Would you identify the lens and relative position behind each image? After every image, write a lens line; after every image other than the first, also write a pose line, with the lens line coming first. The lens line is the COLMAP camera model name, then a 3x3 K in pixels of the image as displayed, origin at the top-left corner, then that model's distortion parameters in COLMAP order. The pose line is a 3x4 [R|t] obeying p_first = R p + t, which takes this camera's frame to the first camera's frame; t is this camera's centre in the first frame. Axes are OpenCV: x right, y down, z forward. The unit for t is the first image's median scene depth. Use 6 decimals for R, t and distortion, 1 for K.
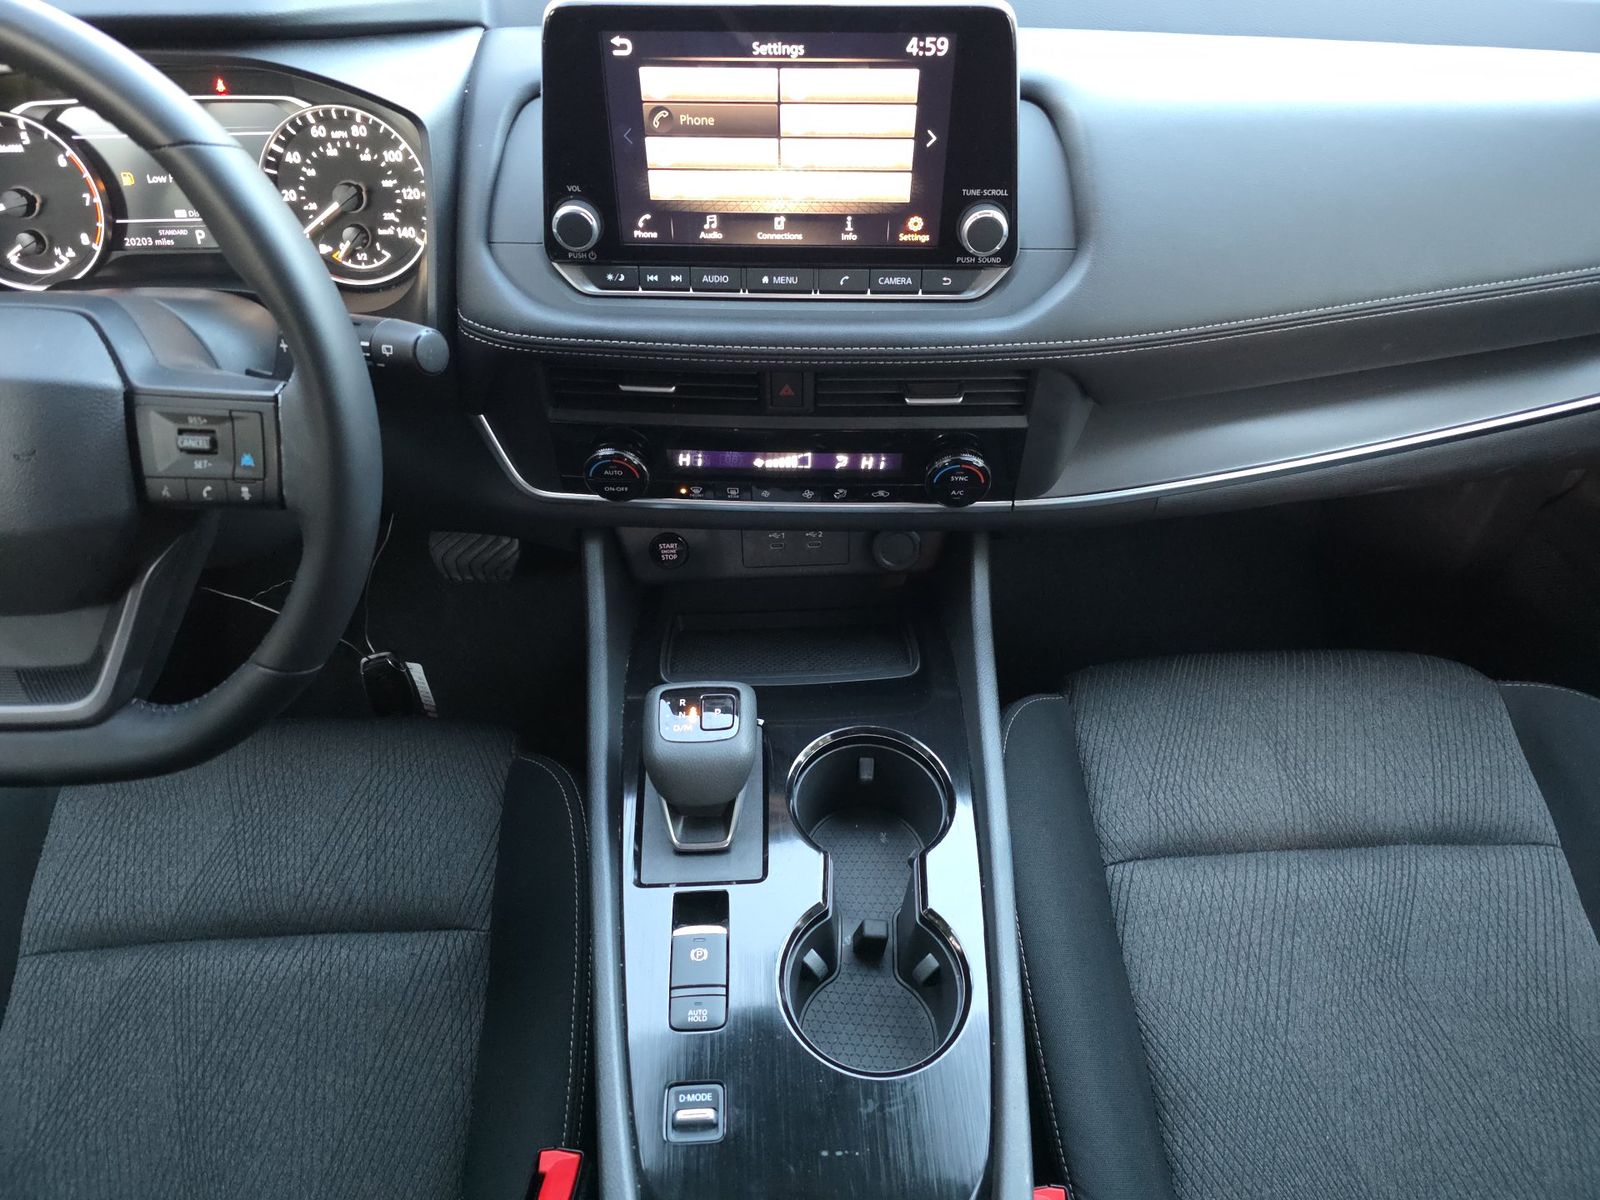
lens RADIAL K [[1051.9, 0, 808.1], [0, 1051.9, 611.0], [0, 0, 1]] dist [0.019907, -0.013633]
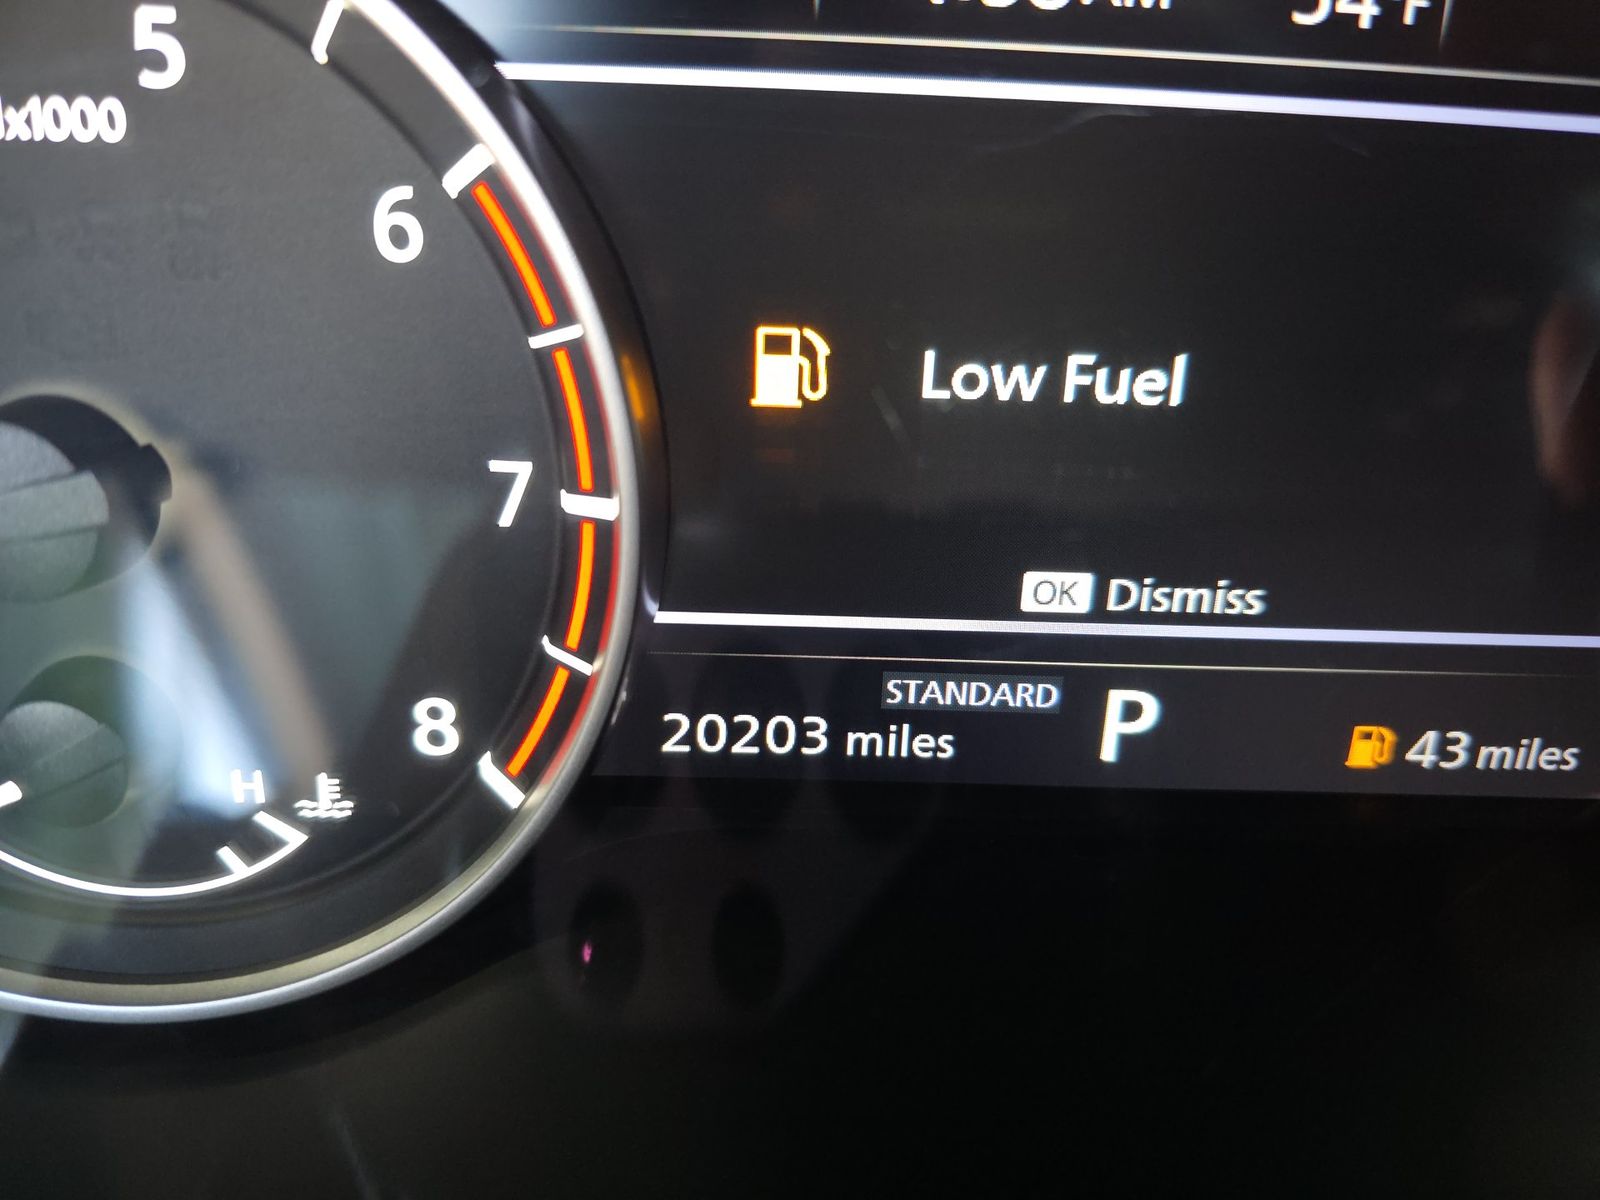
lens RADIAL K [[1051.9, 0, 792.7], [0, 1051.9, 595.4], [0, 0, 1]] dist [0.019907, -0.013633]
pose [[0.998598, 0.052932, -0.000934, -0.642017], [-0.052518, 0.988260, -0.143470, -0.355922], [-0.006671, 0.143318, 0.989654, 0.859432]]
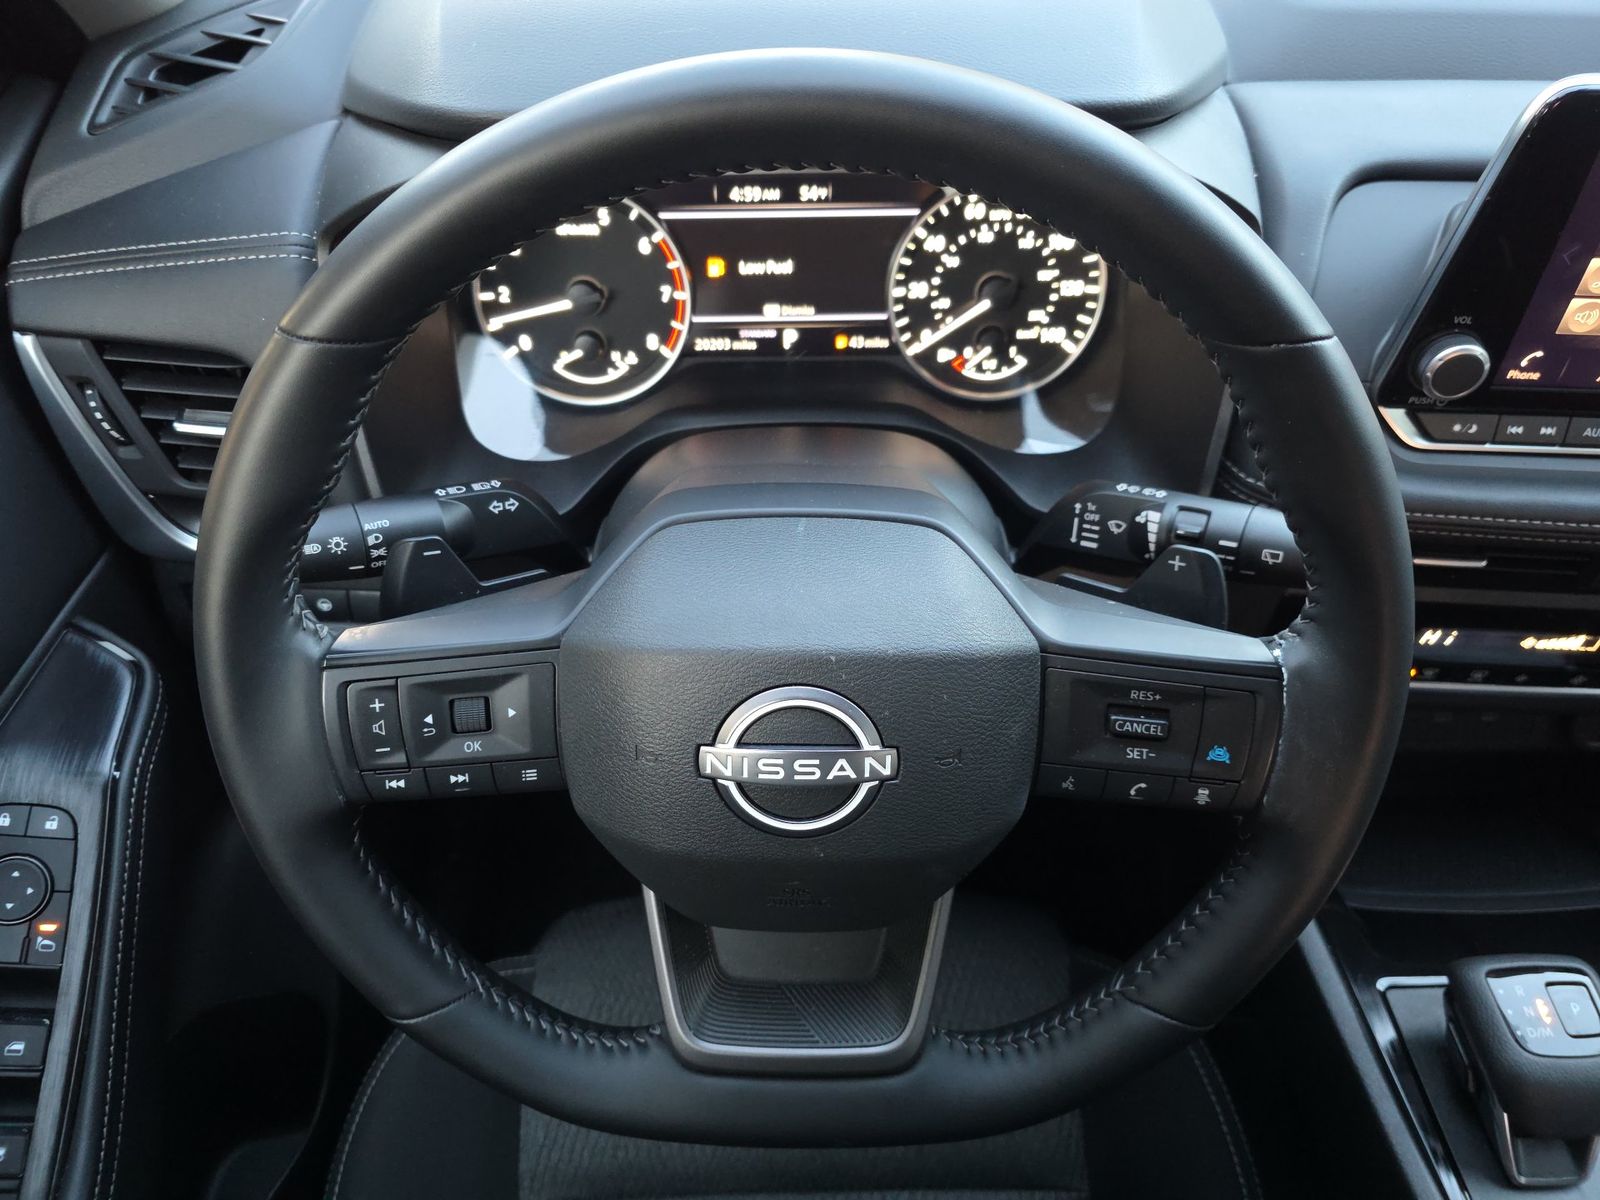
lens RADIAL K [[1051.9, 0, 799.0], [0, 1051.9, 600.2], [0, 0, 1]] dist [0.019907, -0.013633]
pose [[0.999830, 0.014424, -0.011481, -0.570195], [-0.014071, 0.999443, 0.030272, -0.186313], [0.011911, -0.030105, 0.999476, 0.211964]]
